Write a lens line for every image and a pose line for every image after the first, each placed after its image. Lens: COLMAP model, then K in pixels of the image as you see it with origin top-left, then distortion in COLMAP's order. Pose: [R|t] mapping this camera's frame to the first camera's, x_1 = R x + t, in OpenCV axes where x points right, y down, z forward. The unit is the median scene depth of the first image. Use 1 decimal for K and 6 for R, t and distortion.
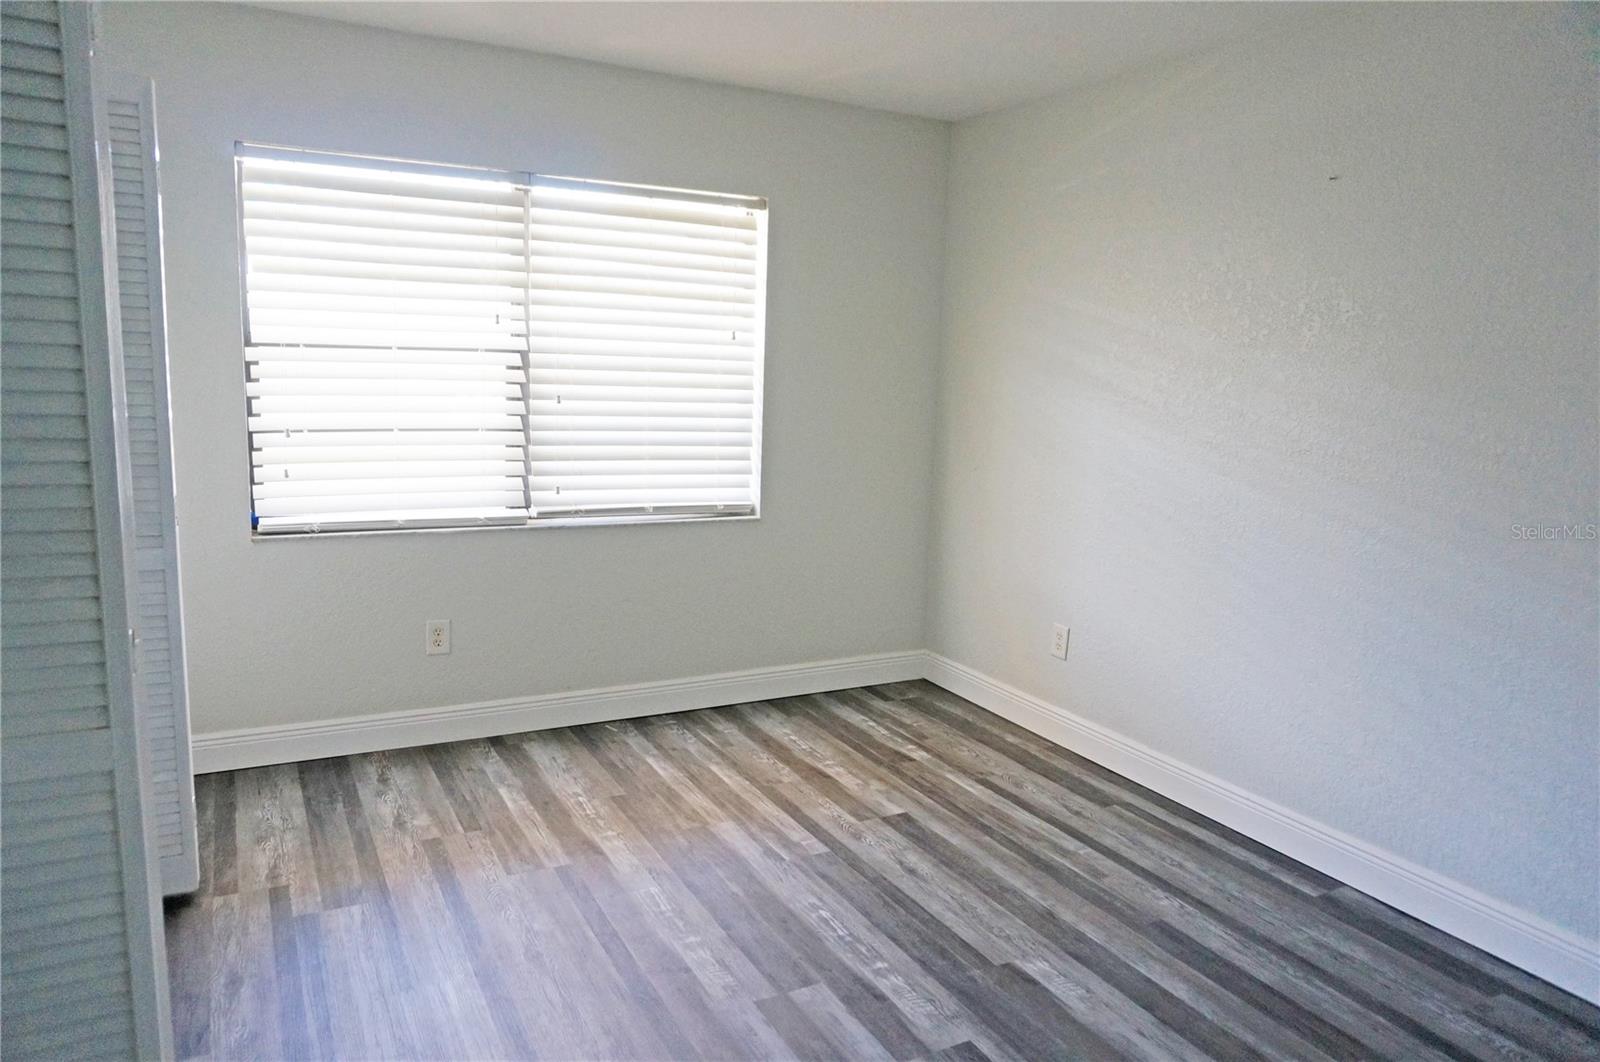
lens RADIAL K [[1065.2, 0, 794.9], [0, 1065.2, 535.2], [0, 0, 1]] dist [-0.043814, 0.024695]
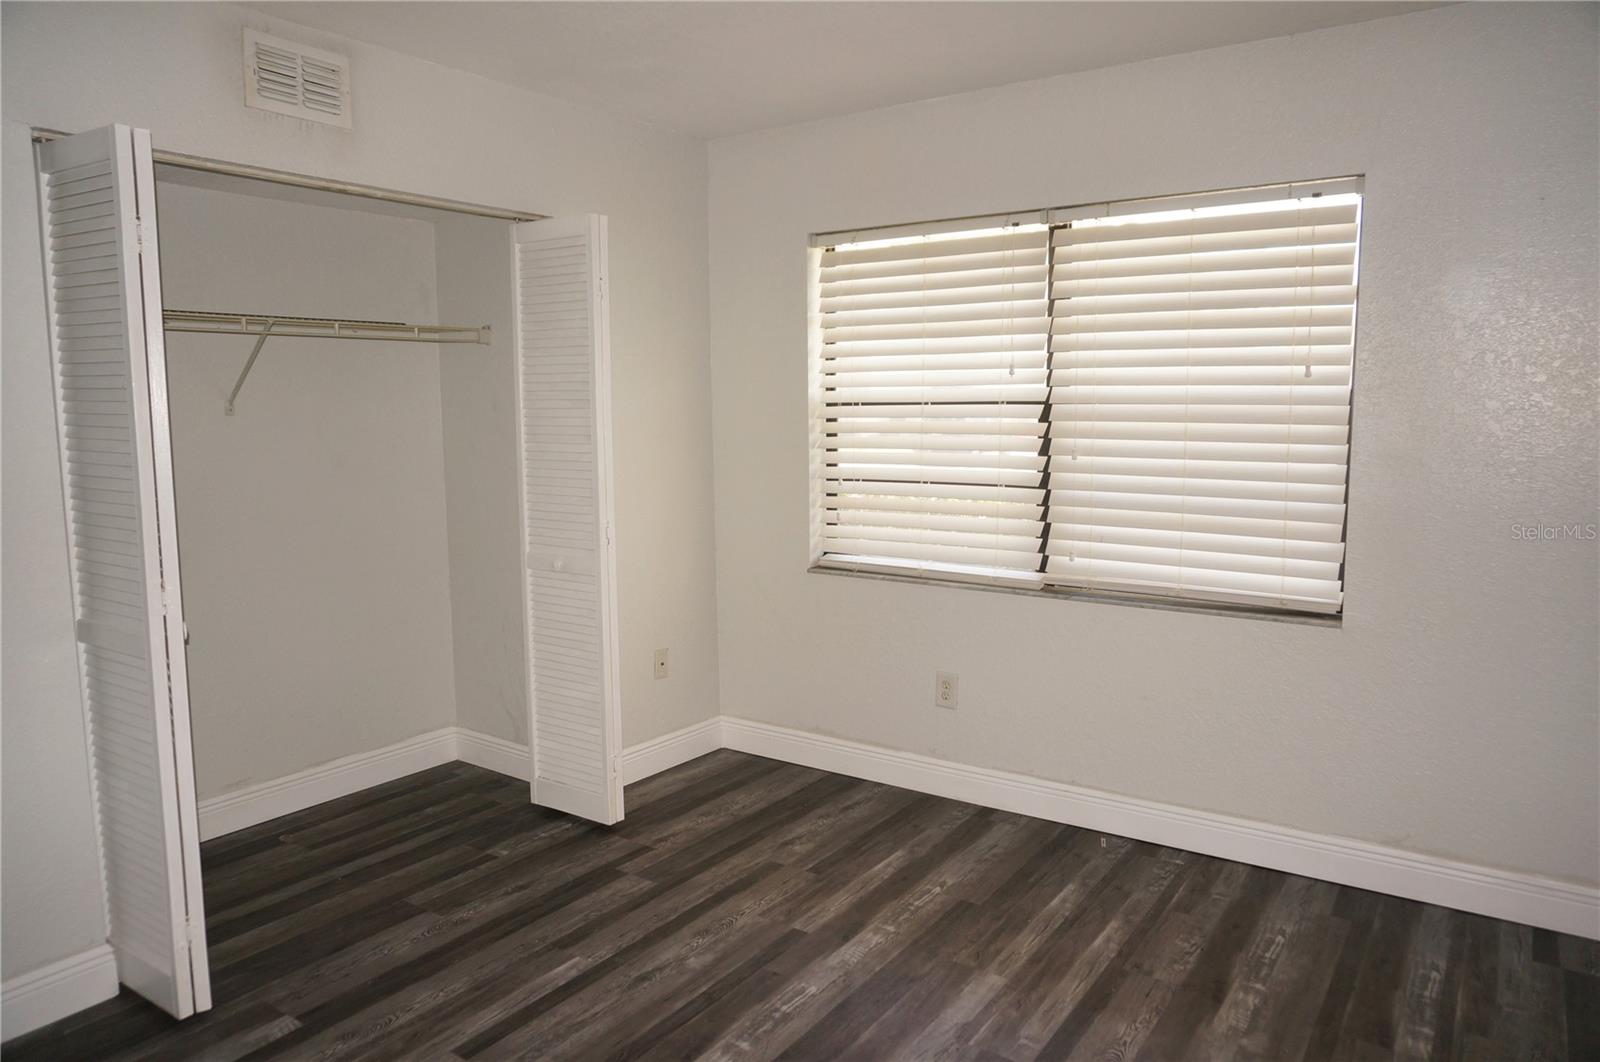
lens RADIAL K [[1065.2, 0, 792.7], [0, 1065.2, 525.3], [0, 0, 1]] dist [-0.043814, 0.024695]
pose [[0.449093, 0.059834, -0.891479, 0.490415], [-0.121198, 0.992613, 0.005567, -0.046619], [0.885227, 0.105546, 0.453027, 0.413919]]
